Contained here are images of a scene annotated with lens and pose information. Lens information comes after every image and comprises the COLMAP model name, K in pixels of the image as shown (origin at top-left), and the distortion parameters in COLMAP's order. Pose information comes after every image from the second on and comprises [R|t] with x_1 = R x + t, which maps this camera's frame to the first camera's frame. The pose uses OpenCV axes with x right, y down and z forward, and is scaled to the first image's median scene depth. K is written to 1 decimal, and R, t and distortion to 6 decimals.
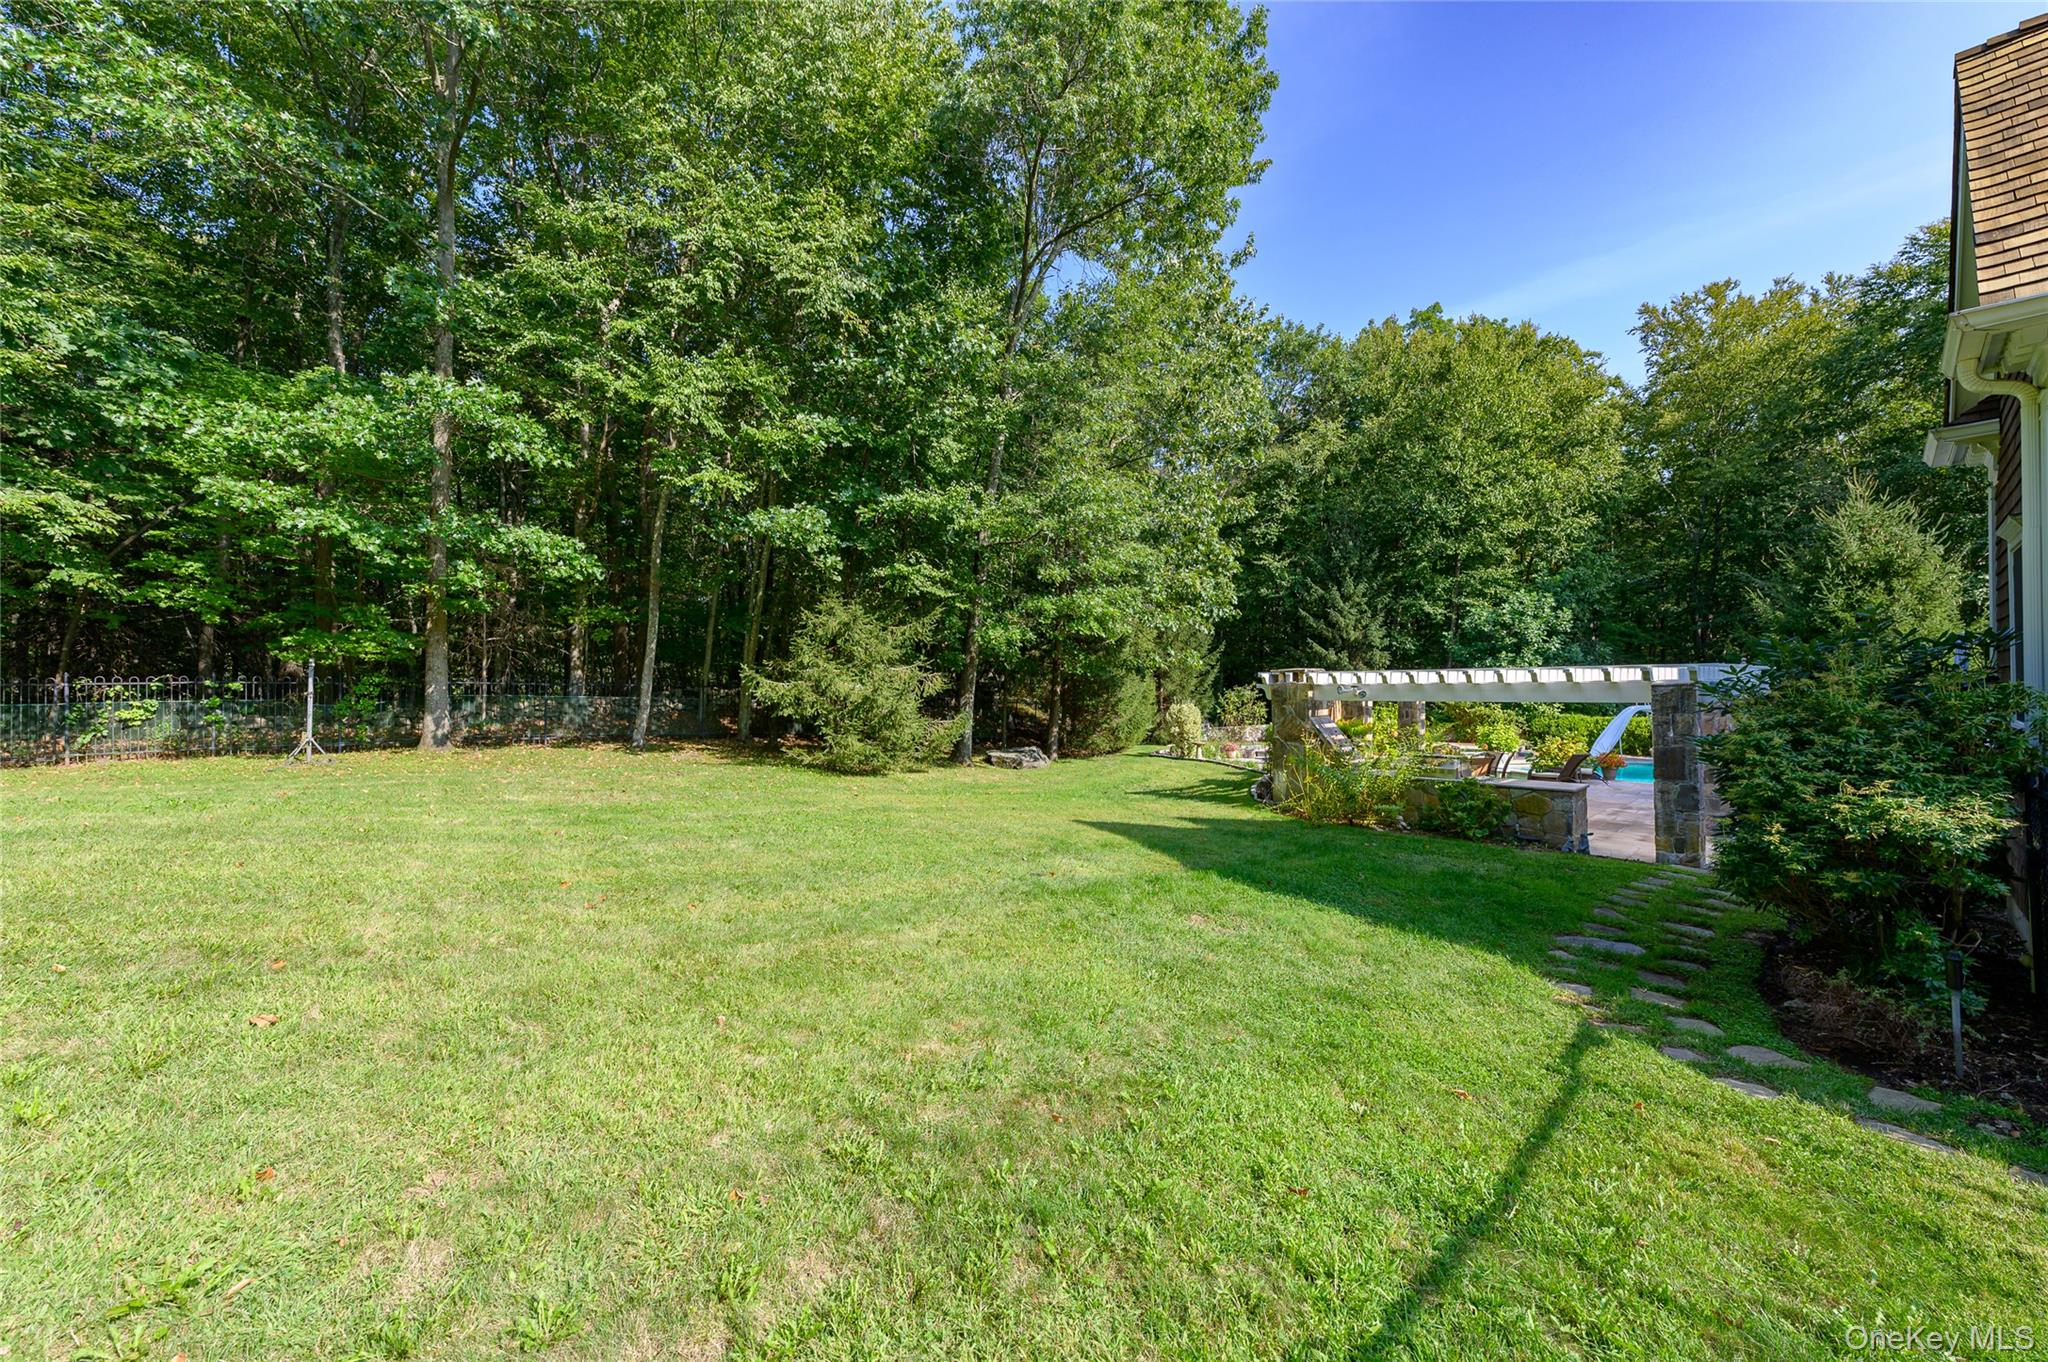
lens RADIAL K [[803.7, 0, 1024.0], [0, 803.7, 681.0], [0, 0, 1]] dist [0.011633, -0.000011]
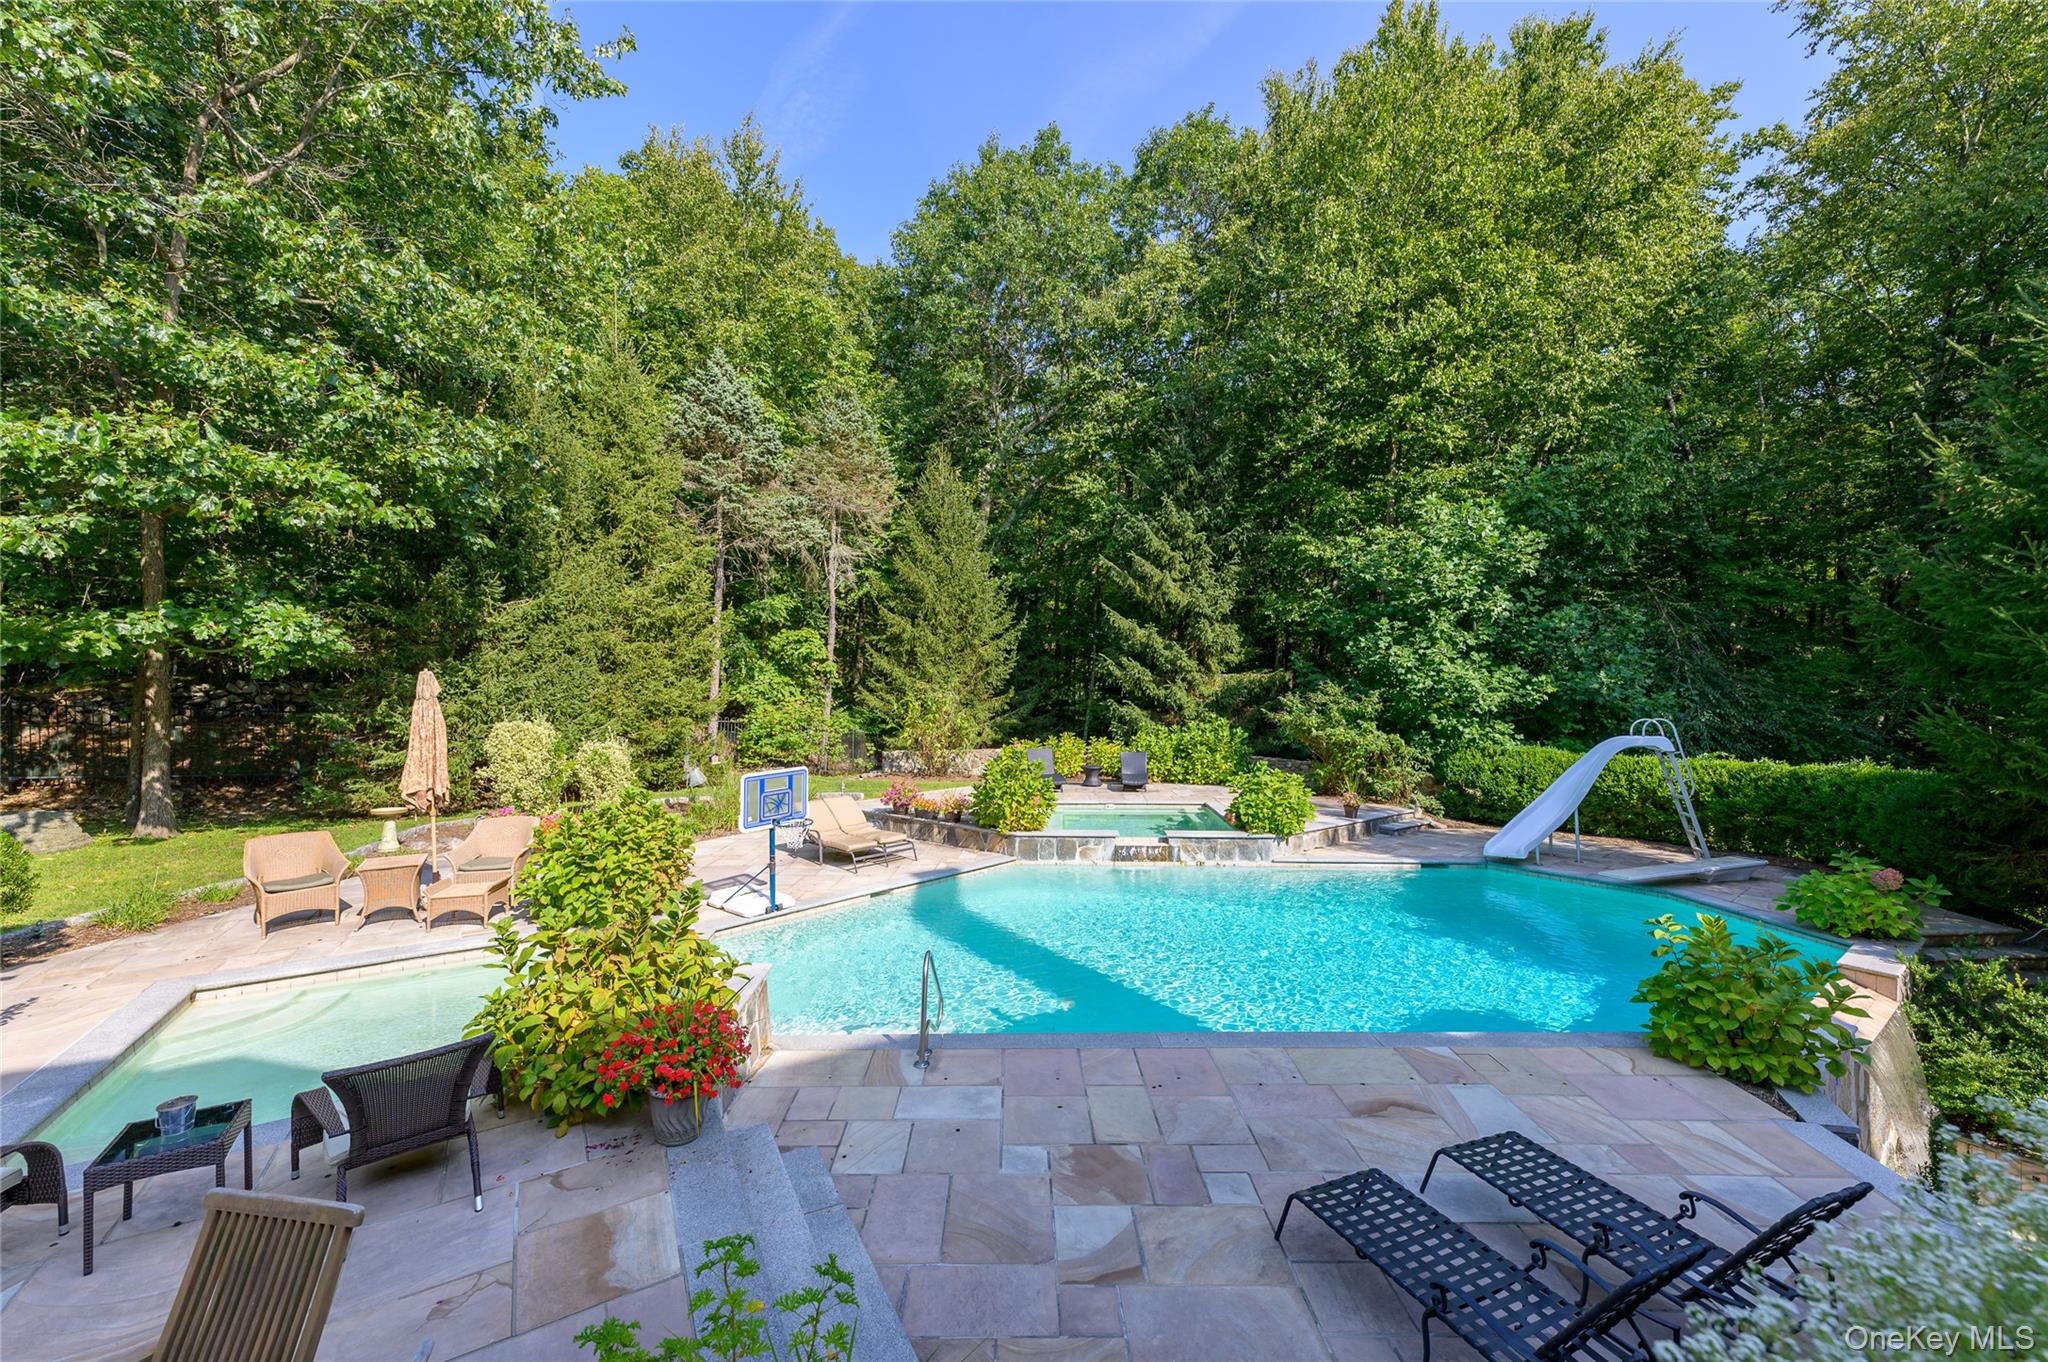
lens RADIAL K [[803.7, 0, 1024.0], [0, 803.7, 681.0], [0, 0, 1]] dist [0.011633, -0.000011]
pose [[0.972424, 0.001919, -0.233212, 0.439413], [0.000686, 0.999938, 0.011089, -0.002458], [0.233219, -0.010943, 0.972363, 0.408532]]
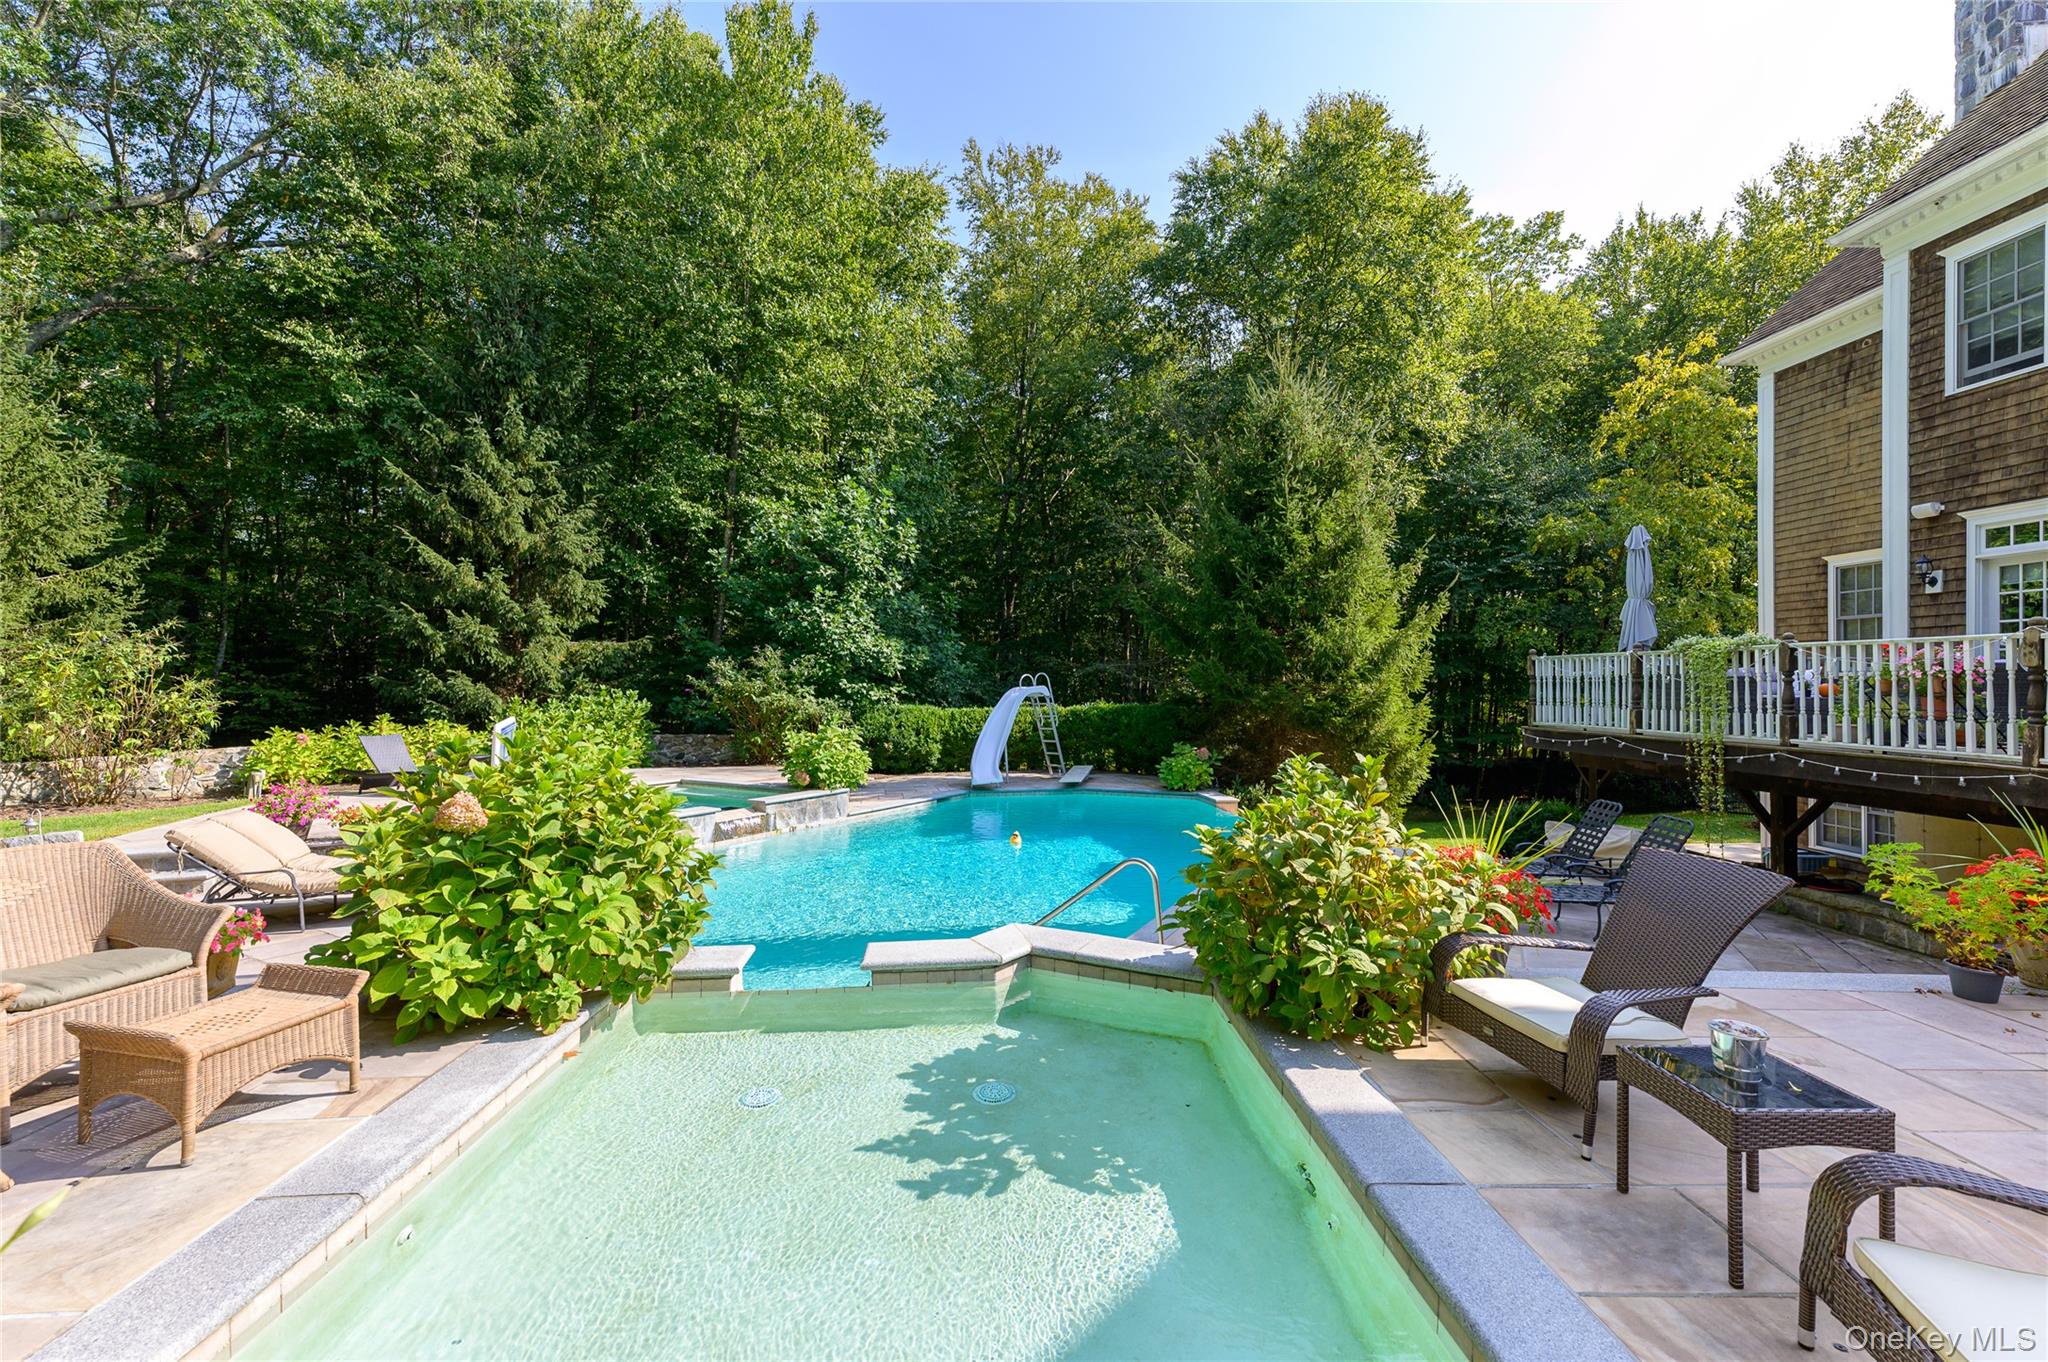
lens RADIAL K [[865.1, 0, 1024.0], [0, 865.1, 681.0], [0, 0, 1]] dist [-0.000880, 0.000156]
pose [[0.663821, 0.006635, 0.747862, 0.234755], [-0.007688, 0.999968, -0.002048, 0.022803], [-0.747852, -0.004390, 0.663851, 0.471992]]
